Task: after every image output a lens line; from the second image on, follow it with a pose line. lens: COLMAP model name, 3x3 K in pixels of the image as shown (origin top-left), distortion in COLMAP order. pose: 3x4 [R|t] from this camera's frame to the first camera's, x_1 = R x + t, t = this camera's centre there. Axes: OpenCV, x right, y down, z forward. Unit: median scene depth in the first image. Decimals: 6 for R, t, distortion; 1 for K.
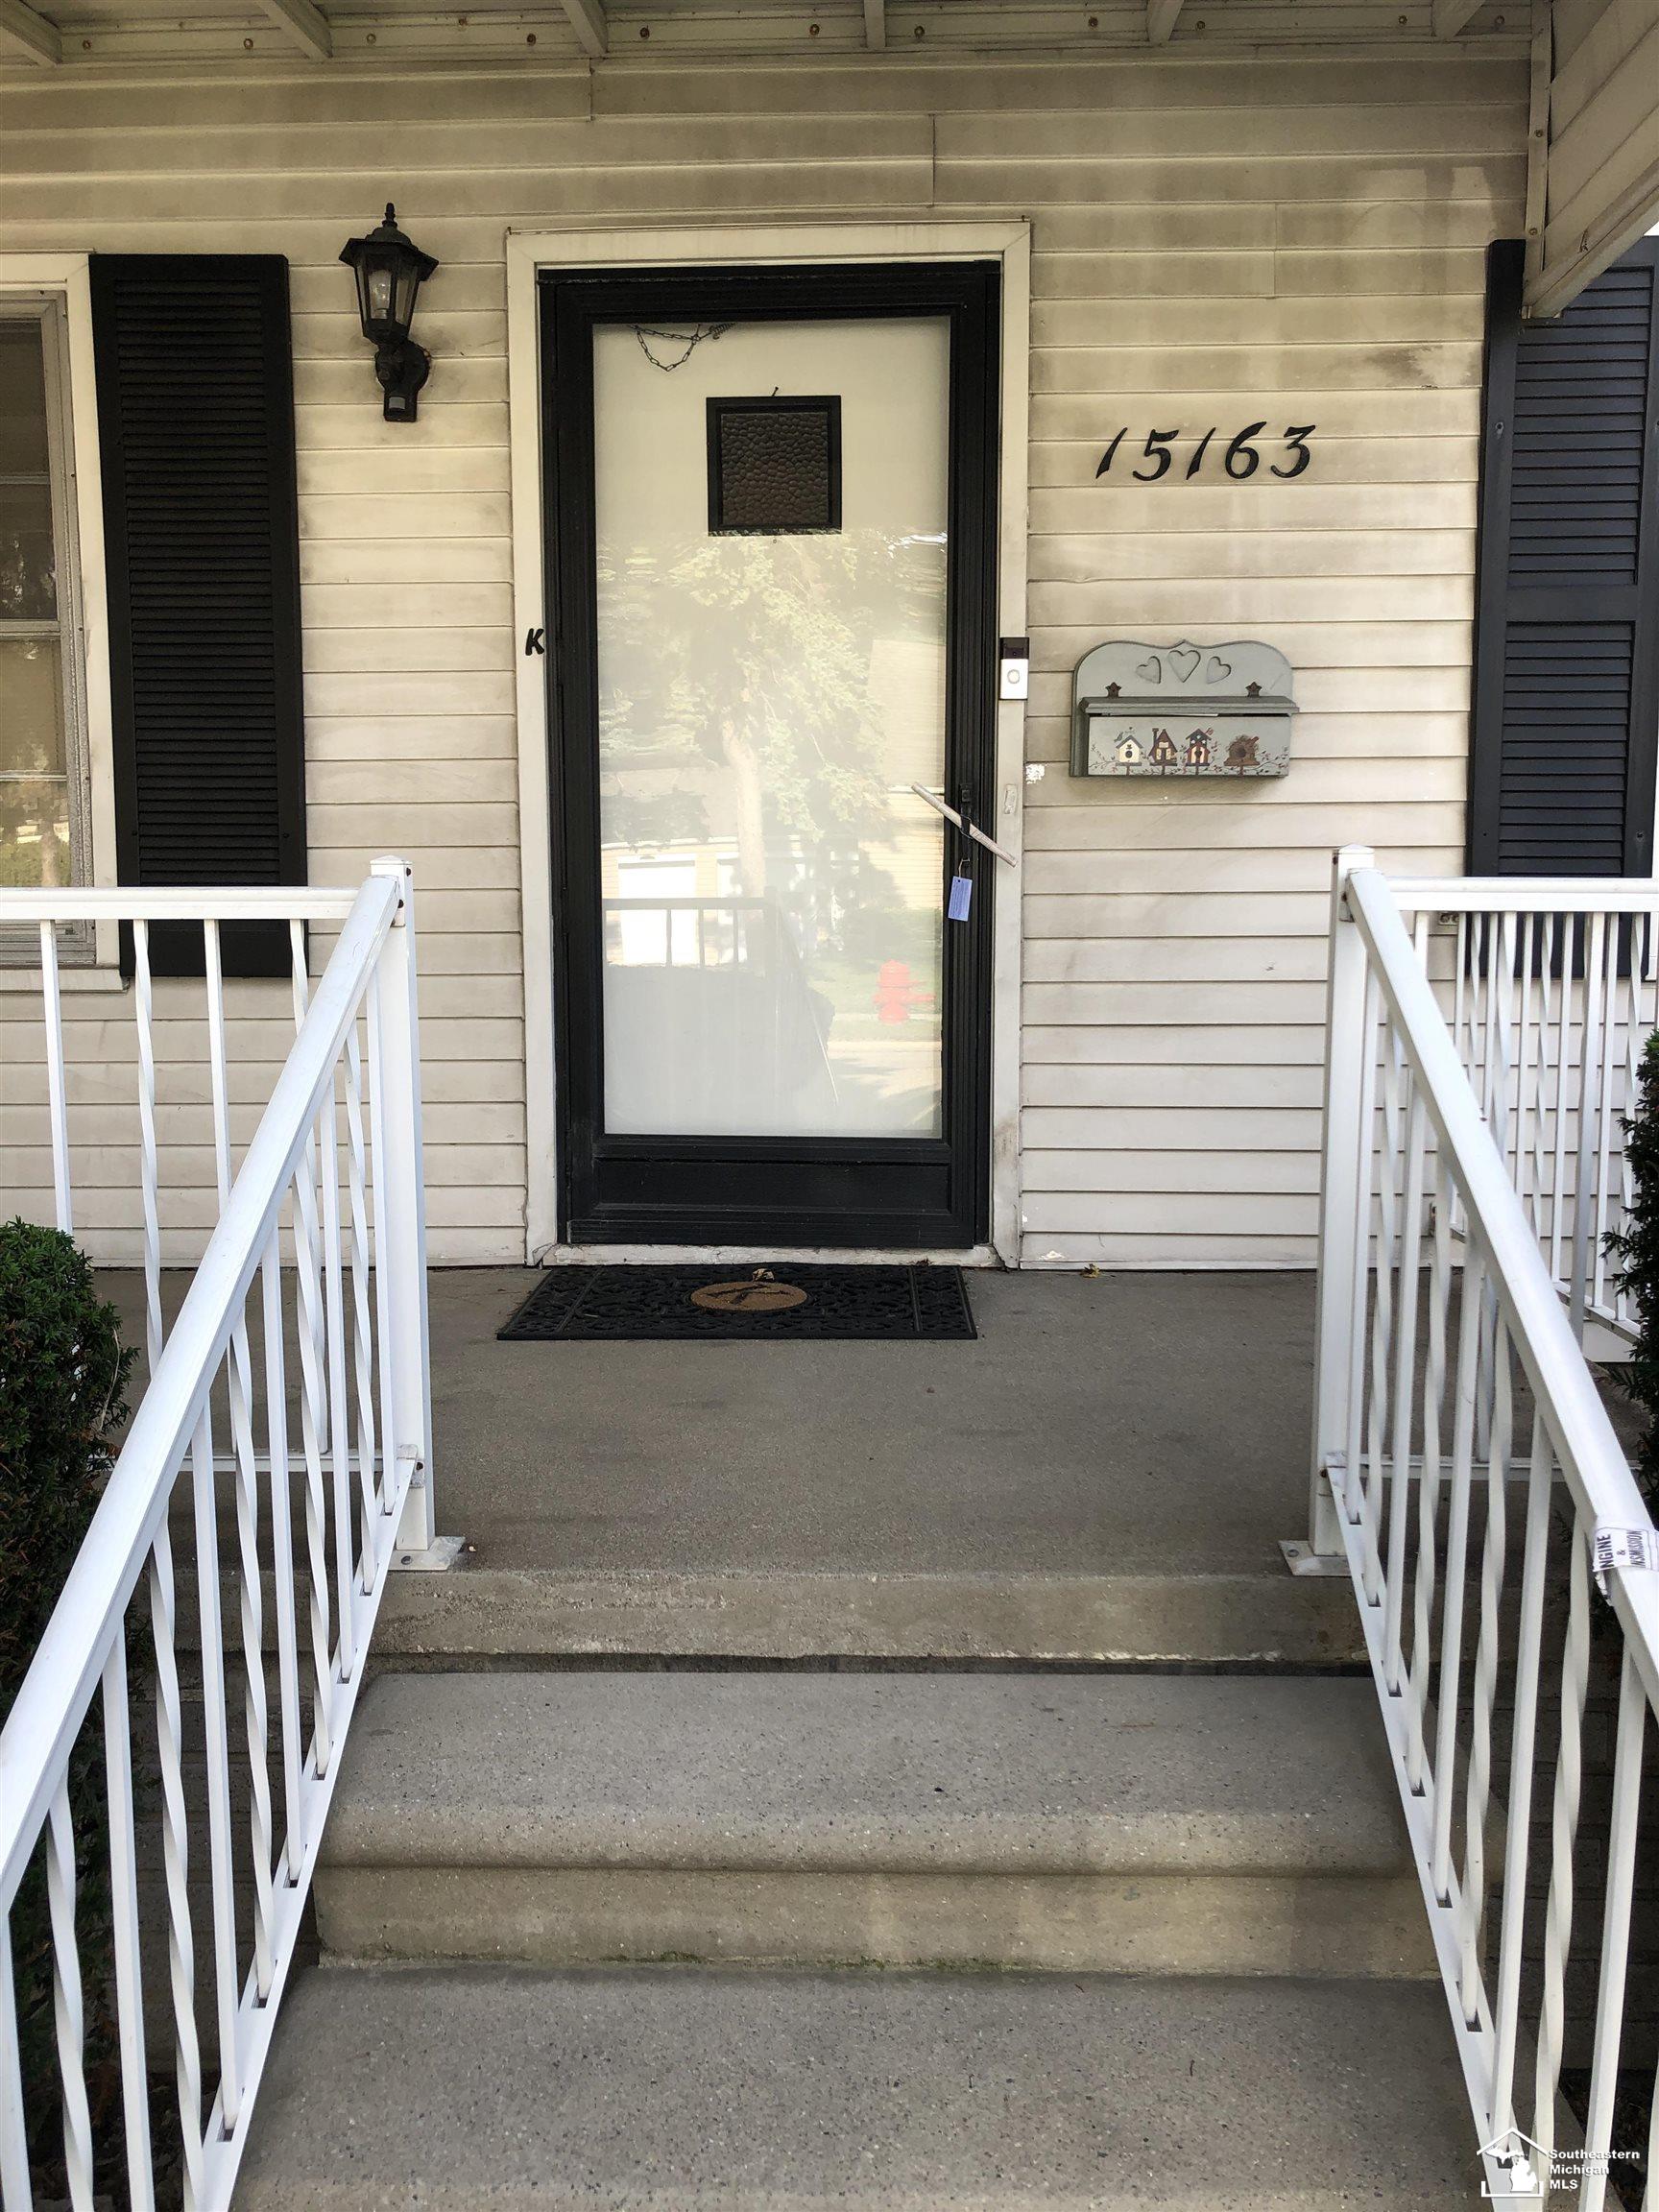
lens RADIAL K [[1803.1, 0, 829.5], [0, 1803.1, 1106.0], [0, 0, 1]] dist [0.014833, 0.014909]
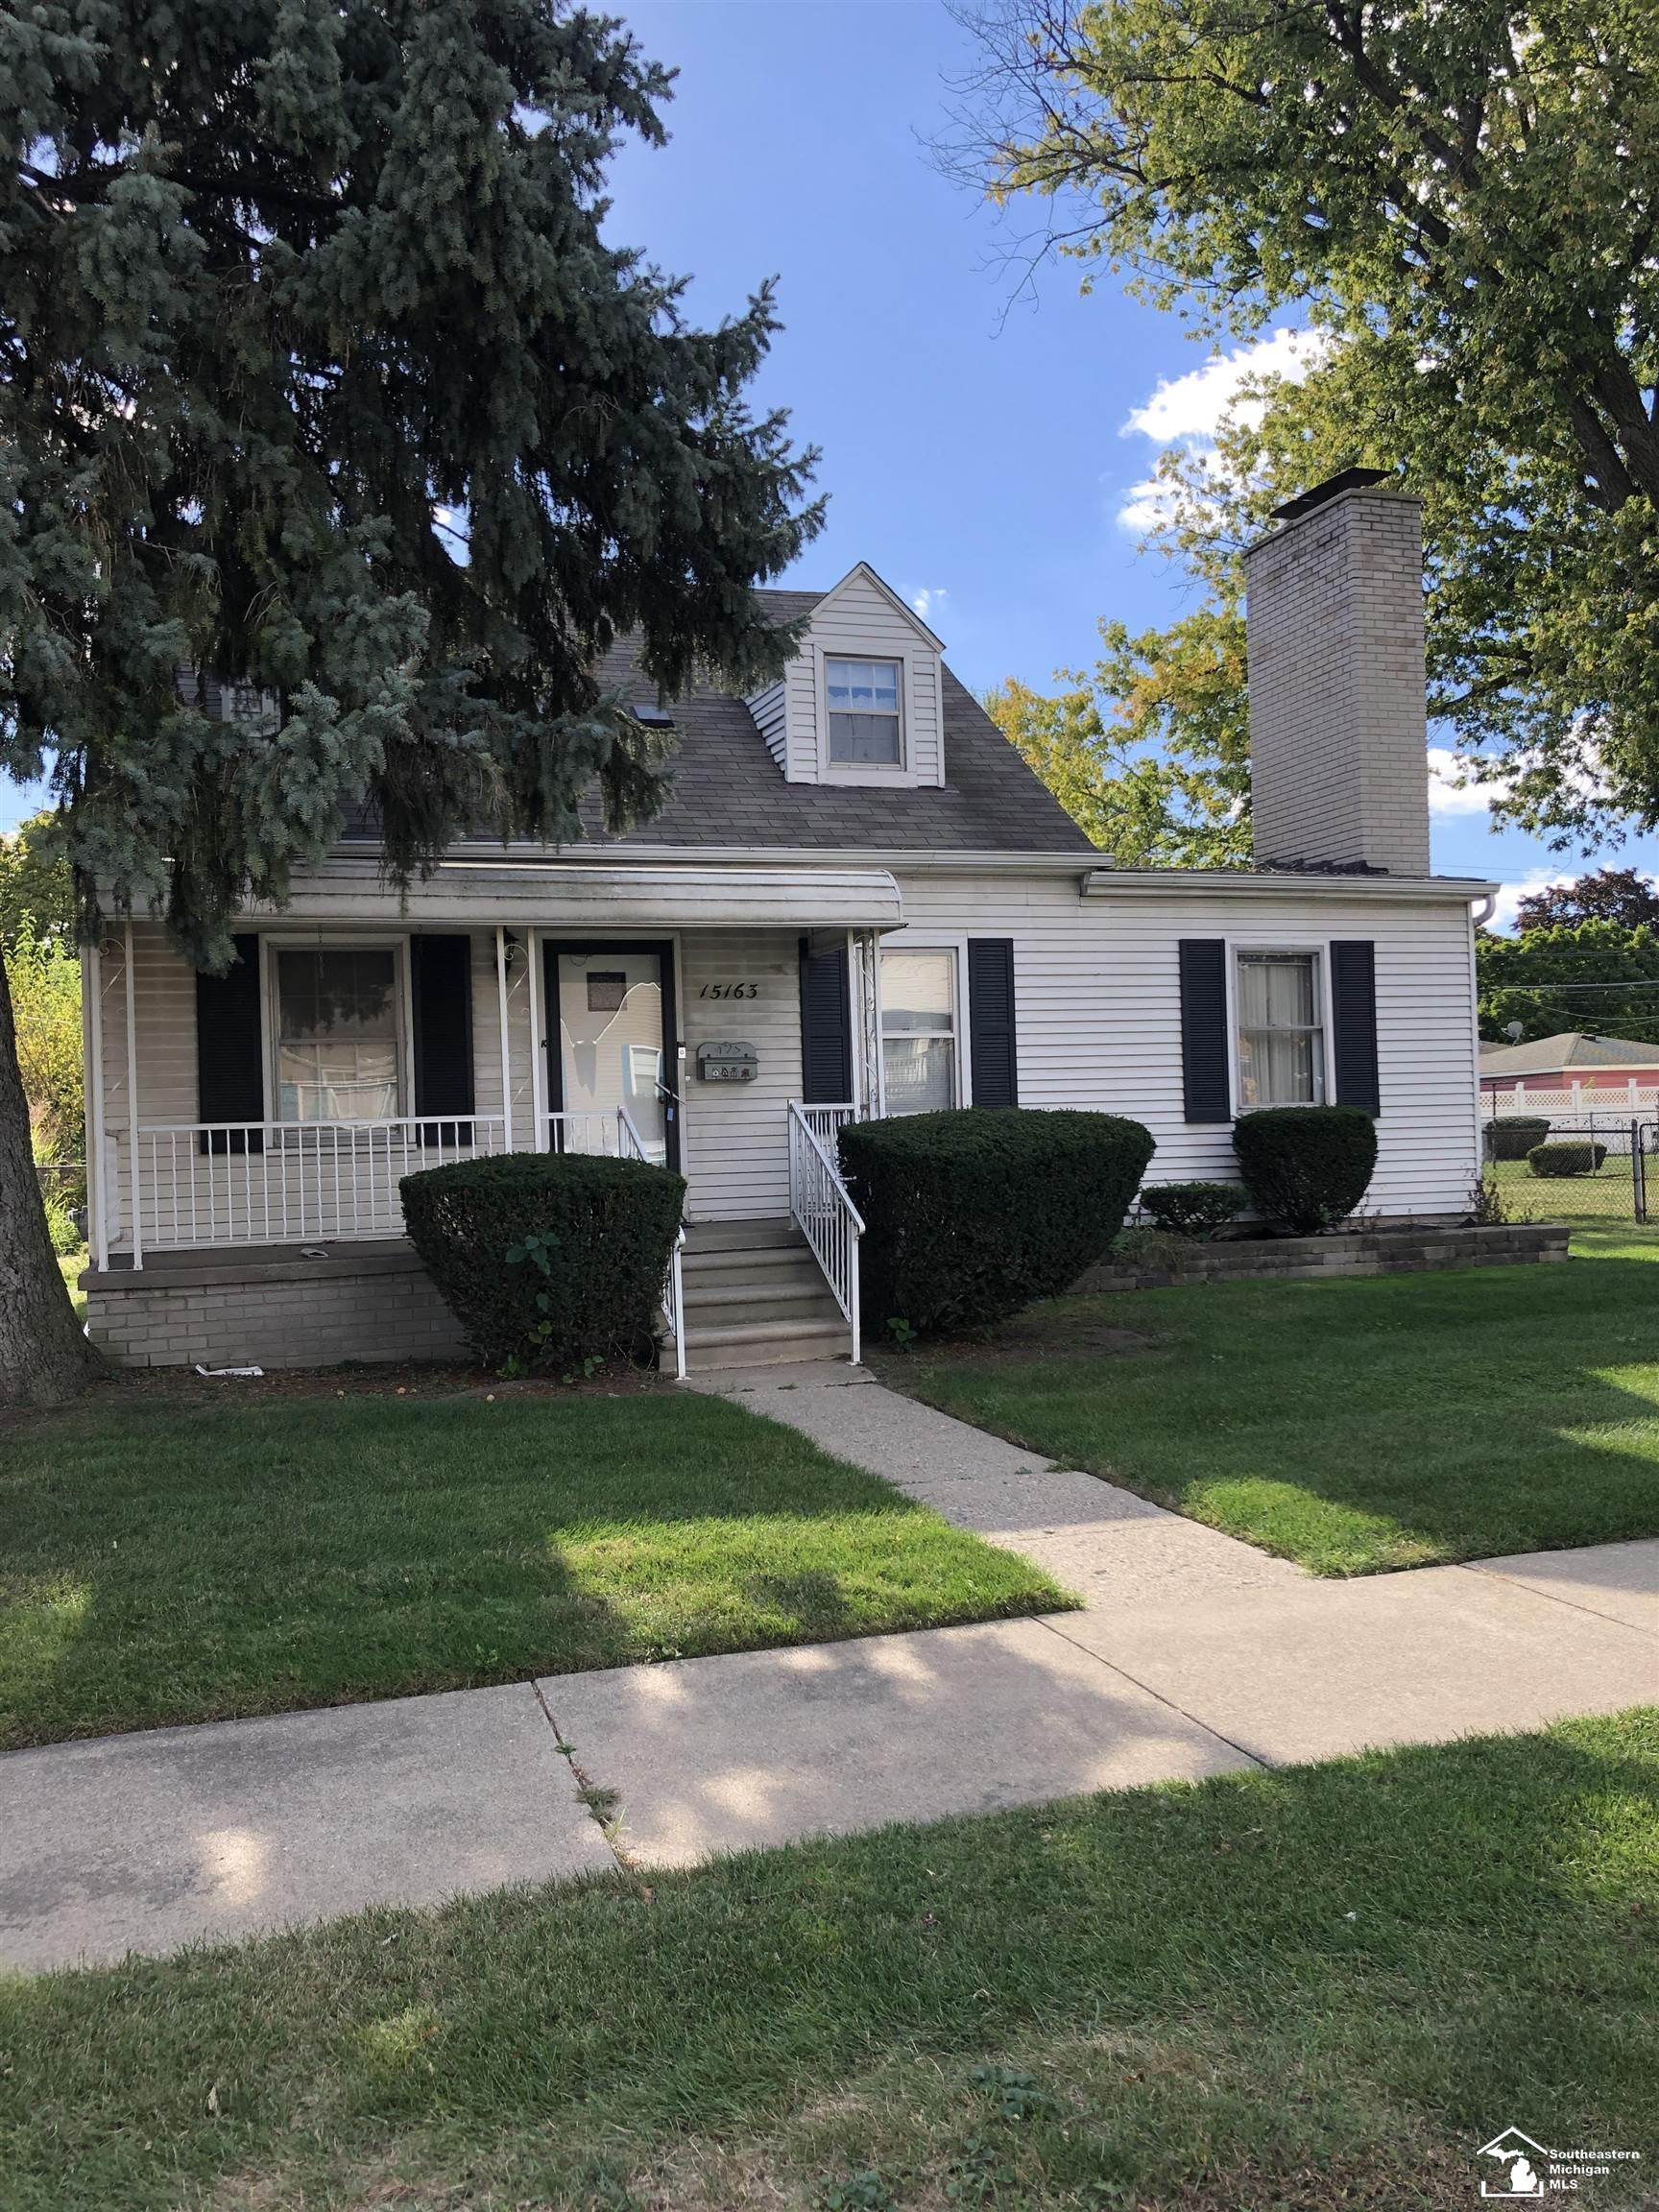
lens RADIAL K [[1803.1, 0, 829.5], [0, 1803.1, 1106.0], [0, 0, 1]] dist [0.014833, 0.014909]
pose [[0.933773, -0.020665, 0.357268, -0.903200], [0.068102, 0.990349, -0.120711, 0.318502], [-0.351325, 0.137048, 0.926169, -2.395176]]
